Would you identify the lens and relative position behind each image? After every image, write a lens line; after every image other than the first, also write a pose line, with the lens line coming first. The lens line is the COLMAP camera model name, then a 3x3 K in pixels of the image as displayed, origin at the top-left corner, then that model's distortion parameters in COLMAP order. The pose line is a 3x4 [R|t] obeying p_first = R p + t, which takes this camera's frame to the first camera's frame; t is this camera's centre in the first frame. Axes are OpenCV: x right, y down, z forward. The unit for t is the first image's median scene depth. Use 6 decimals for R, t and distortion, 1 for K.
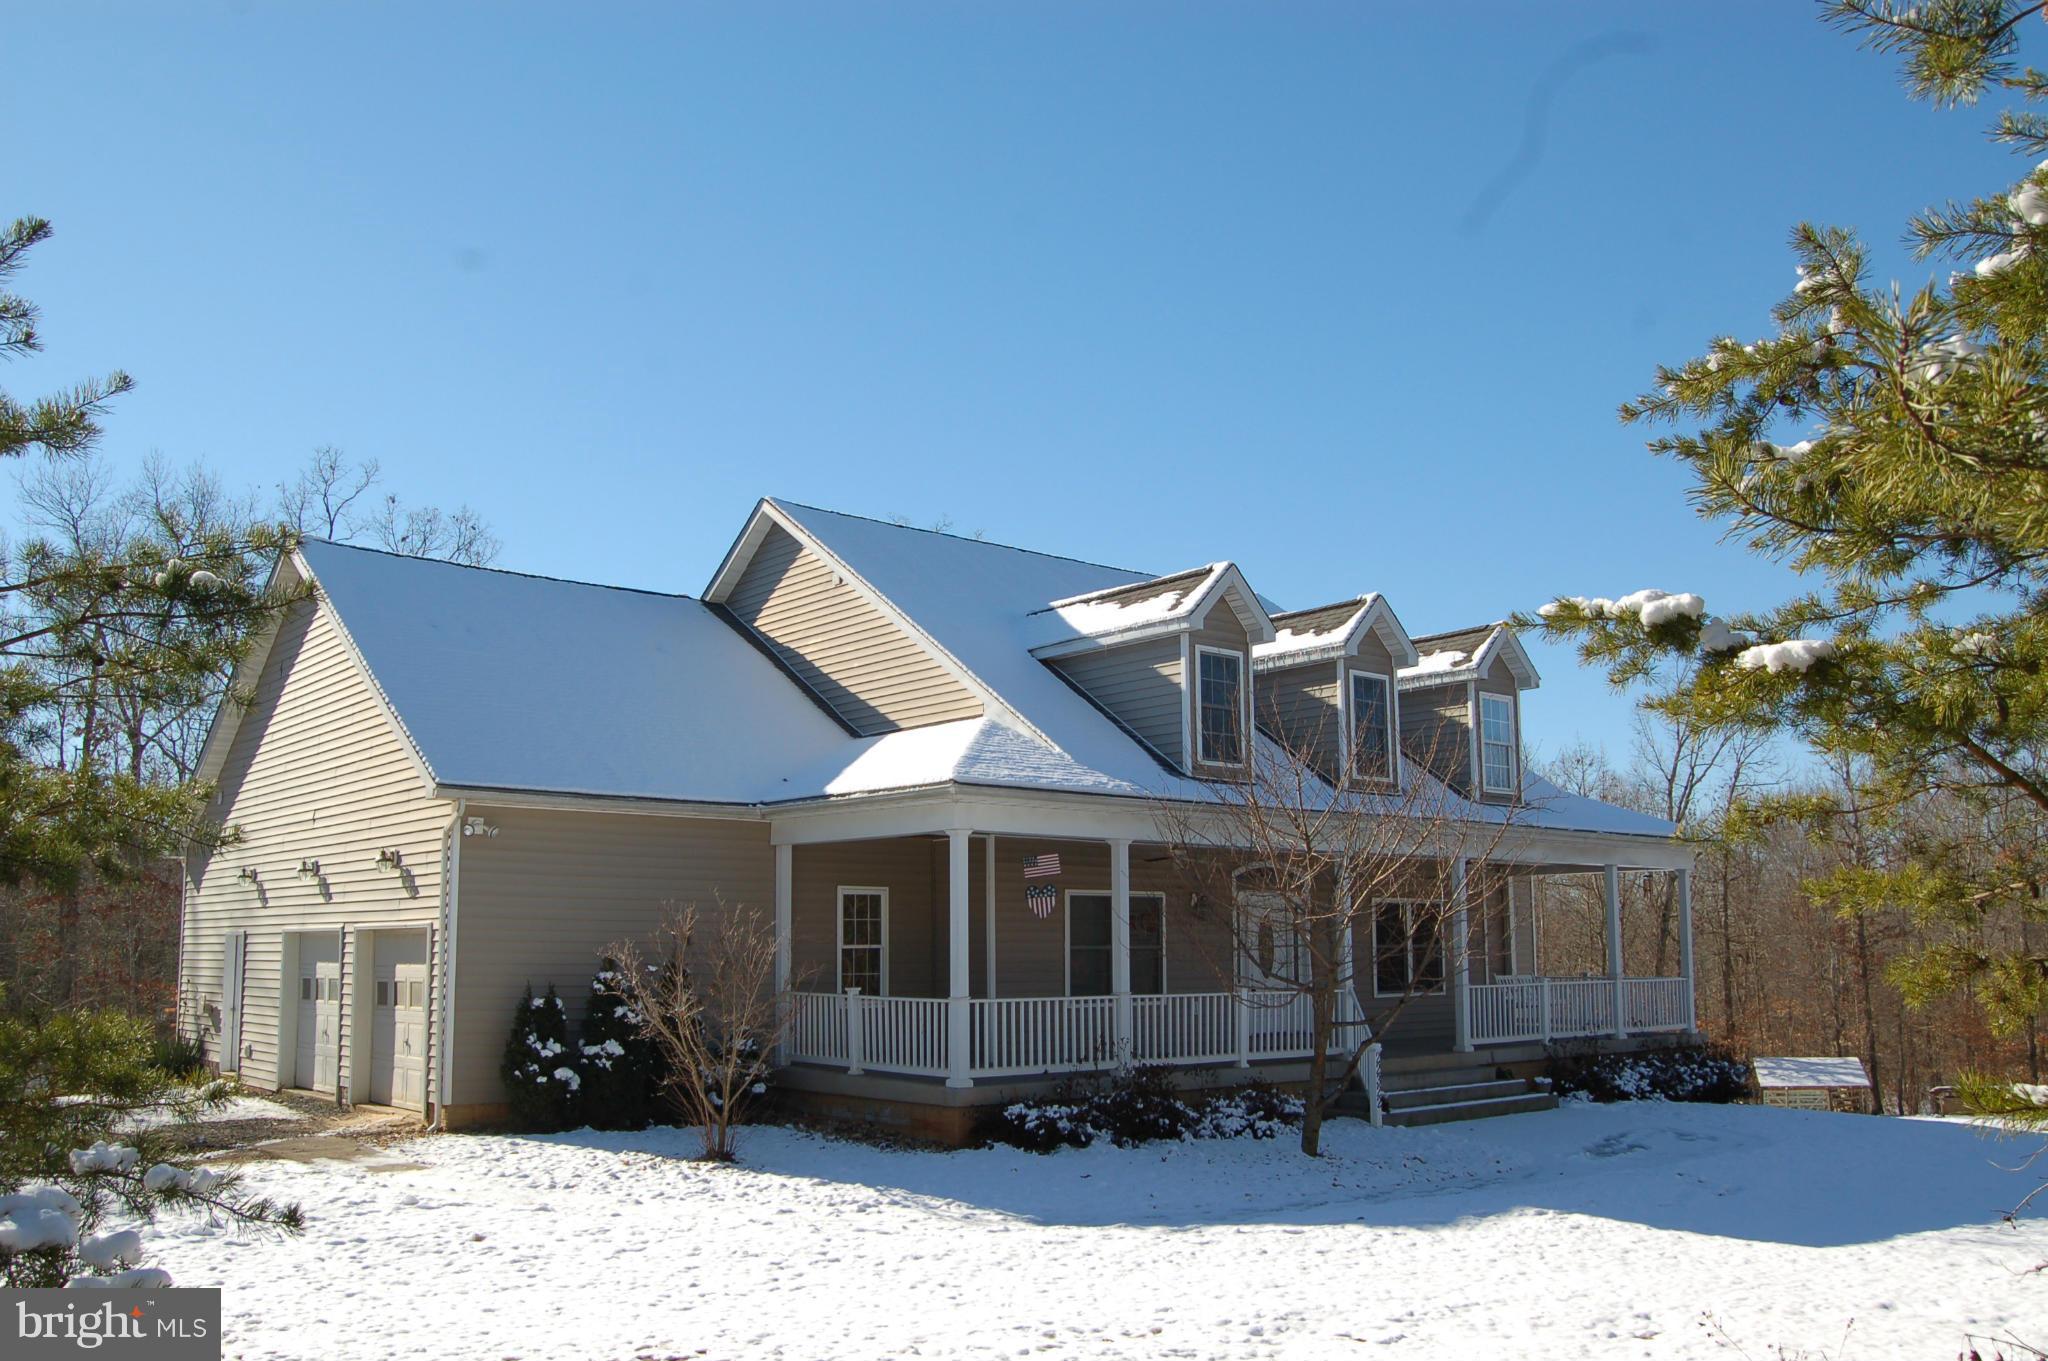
lens RADIAL K [[1745.8, 0, 1024.0], [0, 1745.8, 680.5], [0, 0, 1]] dist [-0.070752, 0.012674]
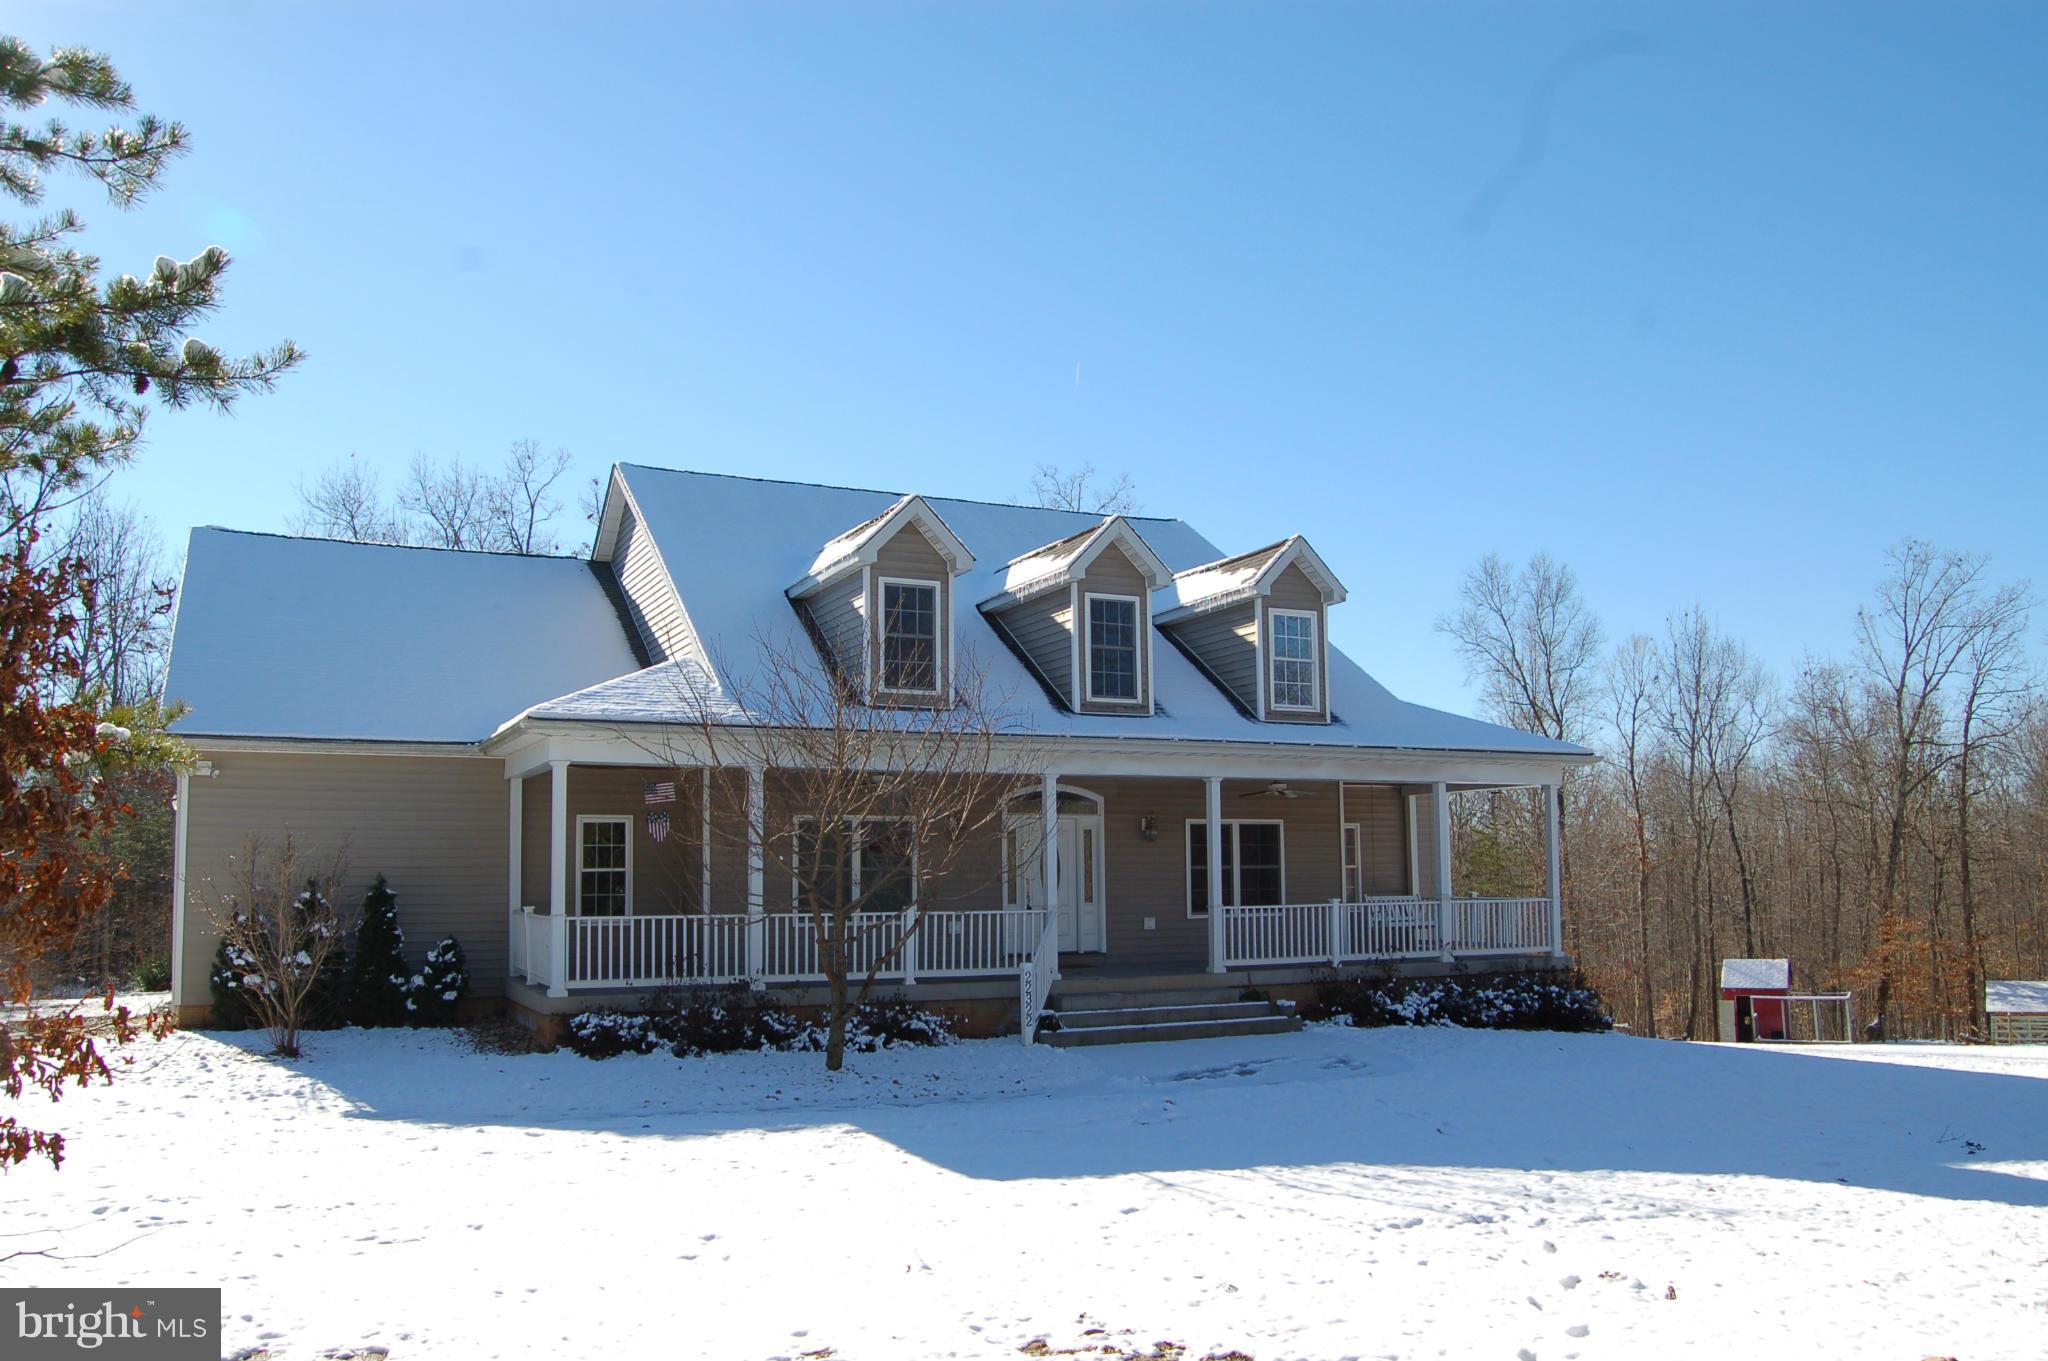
lens RADIAL K [[1630.8, 0, 1027.2], [0, 1630.8, 703.6], [0, 0, 1]] dist [-0.069895, 0.010071]
pose [[0.964752, -0.034217, -0.260926, 0.396491], [0.046703, 0.998034, 0.041802, 0.016383], [0.258983, -0.052515, 0.964453, 0.081510]]
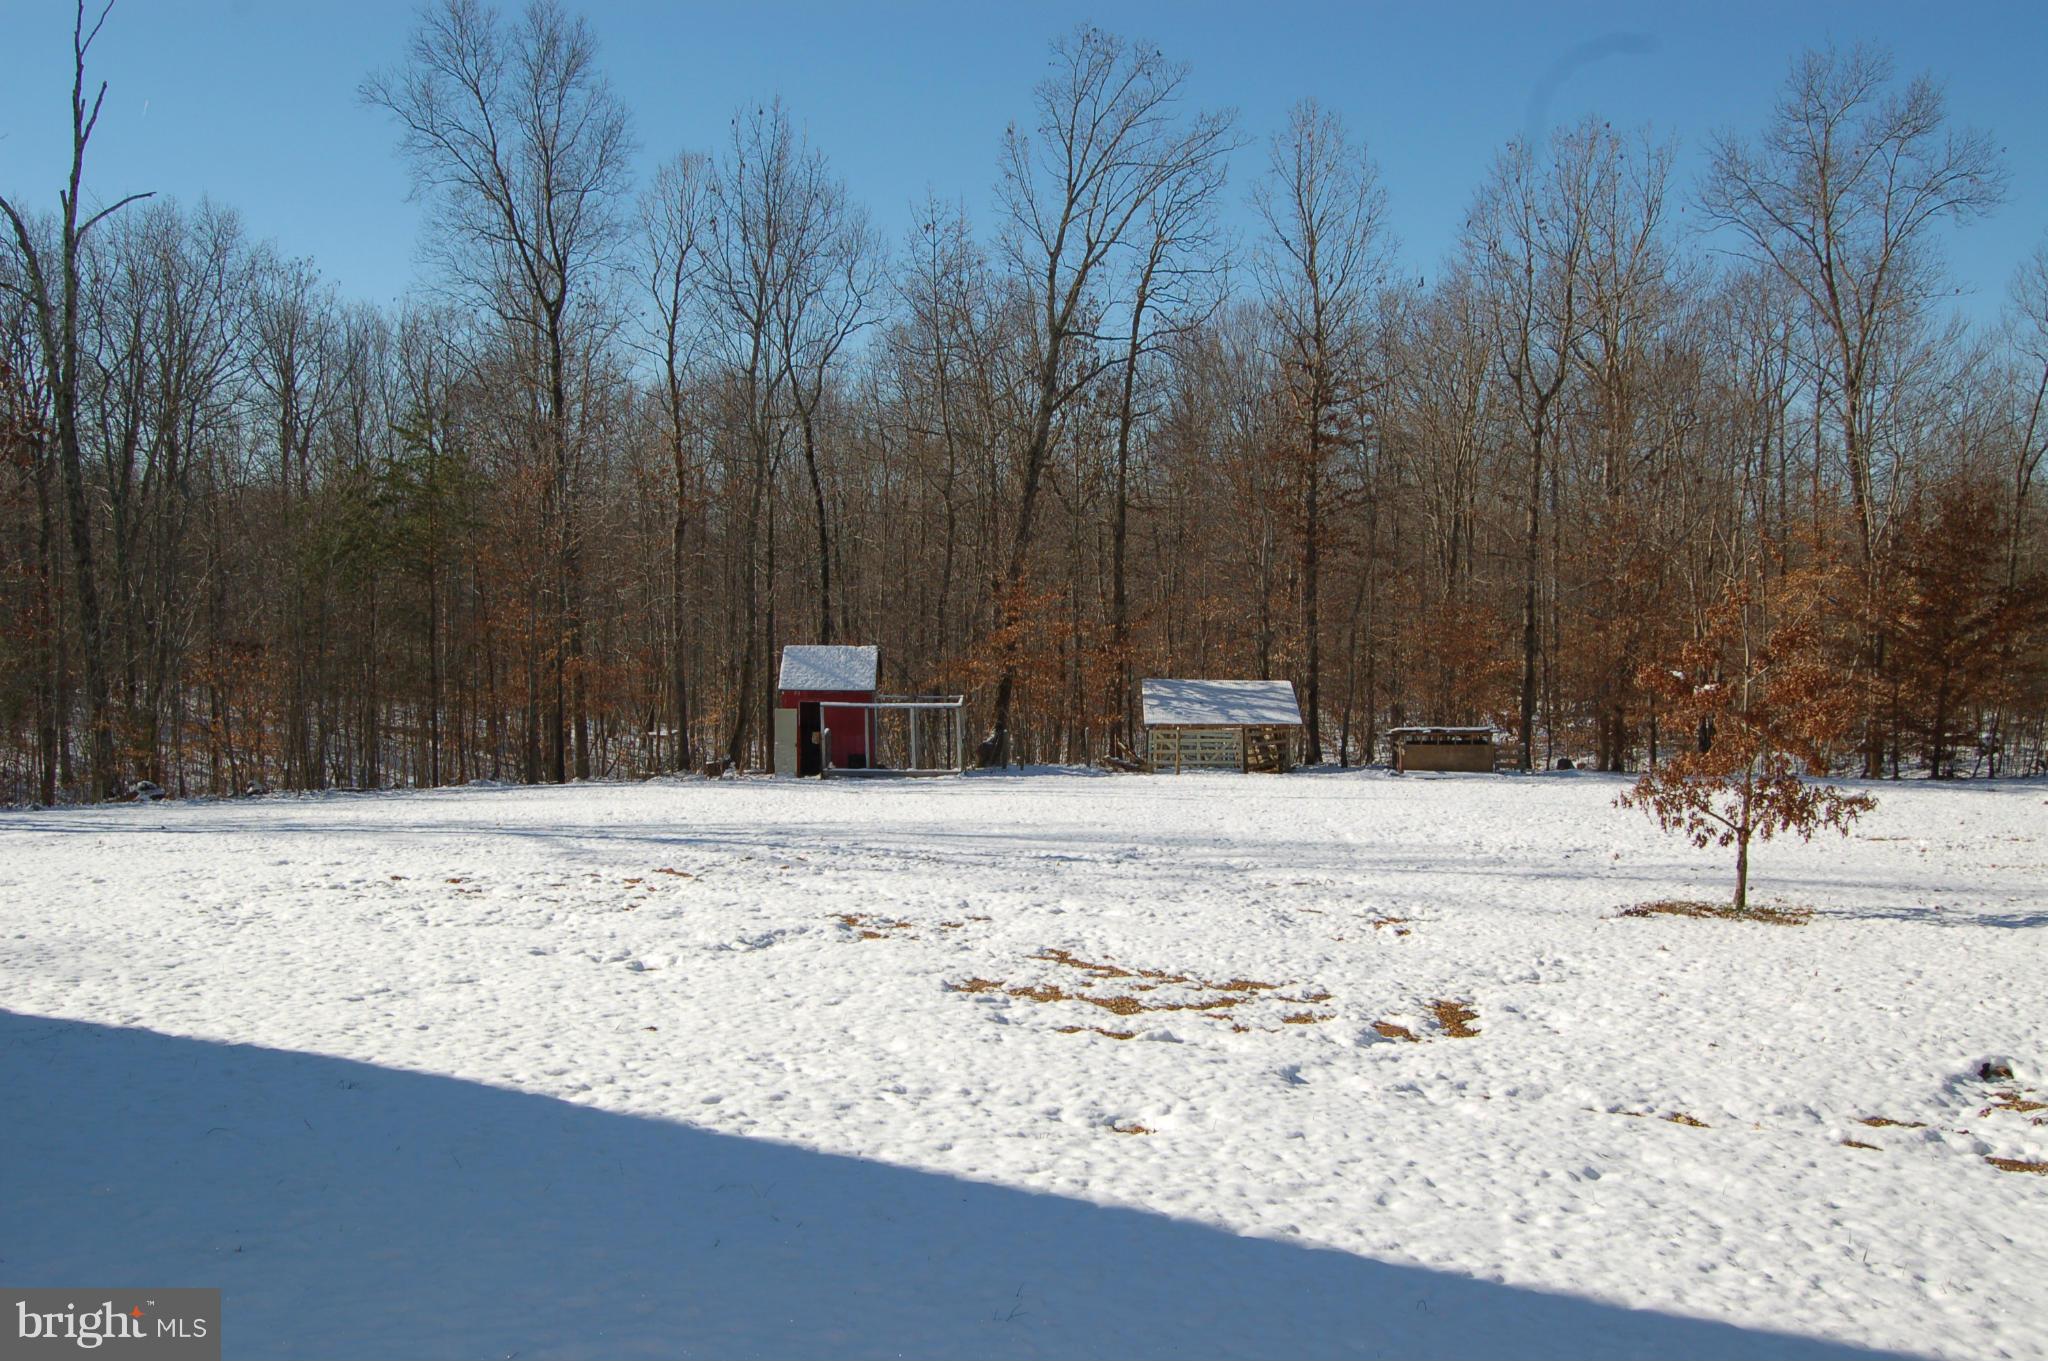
lens RADIAL K [[1630.8, 0, 1027.2], [0, 1630.8, 703.6], [0, 0, 1]] dist [-0.069895, 0.010071]
pose [[0.964549, -0.007151, 0.263808, 0.574551], [-0.056191, 0.971145, 0.231775, 0.227283], [-0.257853, -0.238382, 0.936315, 1.119896]]
